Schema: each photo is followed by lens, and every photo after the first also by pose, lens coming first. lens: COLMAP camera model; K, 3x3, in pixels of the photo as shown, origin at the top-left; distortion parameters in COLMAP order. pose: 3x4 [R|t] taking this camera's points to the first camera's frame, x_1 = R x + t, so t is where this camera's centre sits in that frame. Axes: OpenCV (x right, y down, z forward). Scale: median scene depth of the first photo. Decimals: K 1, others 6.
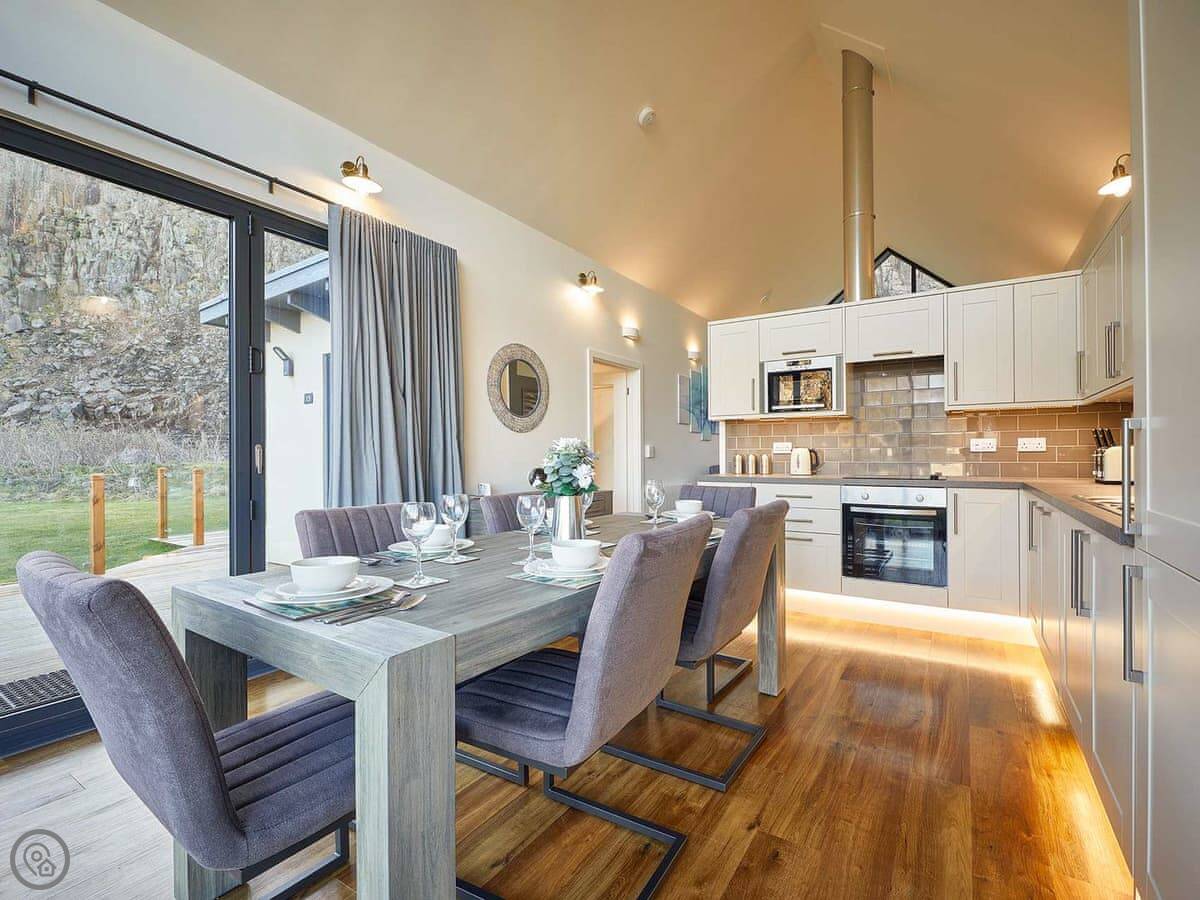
lens RADIAL K [[536.3, 0, 628.4], [0, 536.3, 460.2], [0, 0, 1]] dist [-0.011845, -0.002262]
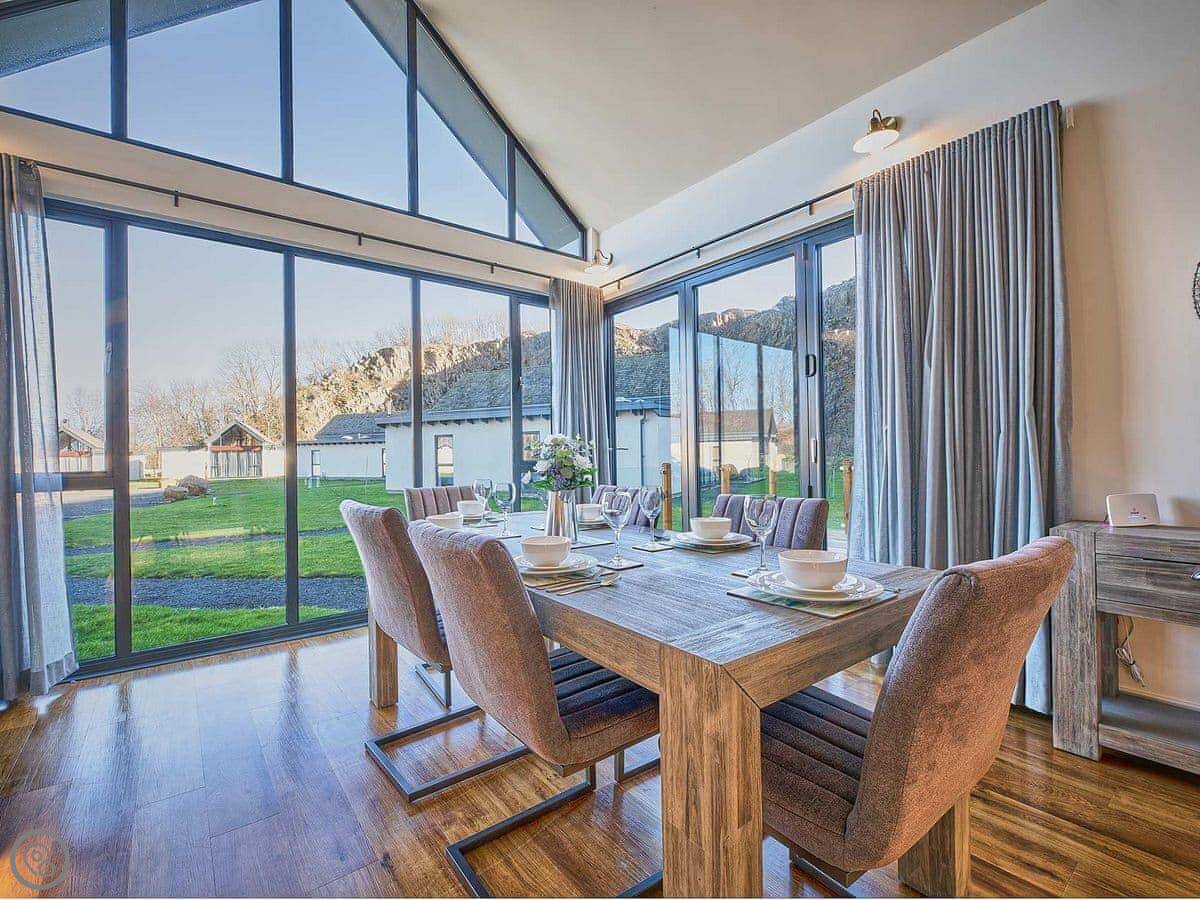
lens RADIAL K [[536.3, 0, 591.9], [0, 536.3, 458.8], [0, 0, 1]] dist [-0.011845, -0.002262]
pose [[-0.337717, 0.010353, -0.941191, 0.592076], [0.002295, 0.999946, 0.010176, 0.001599], [0.941245, 0.001277, -0.337723, 1.011422]]
